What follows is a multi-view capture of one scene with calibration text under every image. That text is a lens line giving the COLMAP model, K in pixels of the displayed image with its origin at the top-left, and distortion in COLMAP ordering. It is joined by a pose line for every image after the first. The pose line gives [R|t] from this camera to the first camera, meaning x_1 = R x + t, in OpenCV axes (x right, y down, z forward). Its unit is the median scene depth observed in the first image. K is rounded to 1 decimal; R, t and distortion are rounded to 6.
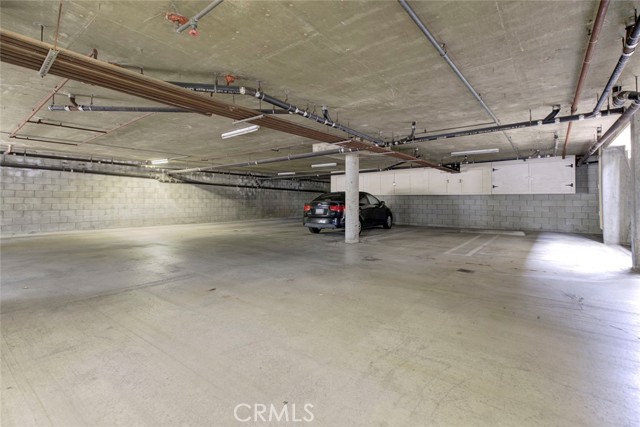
lens RADIAL K [[294.2, 0, 321.0], [0, 294.2, 209.9], [0, 0, 1]] dist [-0.001367, -0.000479]
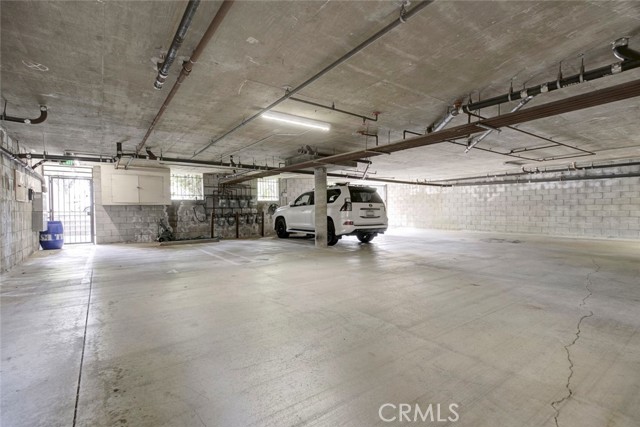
lens RADIAL K [[294.2, 0, 321.0], [0, 294.2, 209.9], [0, 0, 1]] dist [-0.001367, -0.000479]
pose [[-0.263747, 0.000883, -0.964591, 0.350092], [-0.017451, 0.999832, 0.005686, -0.010973], [0.964434, 0.018333, -0.263687, 0.266823]]
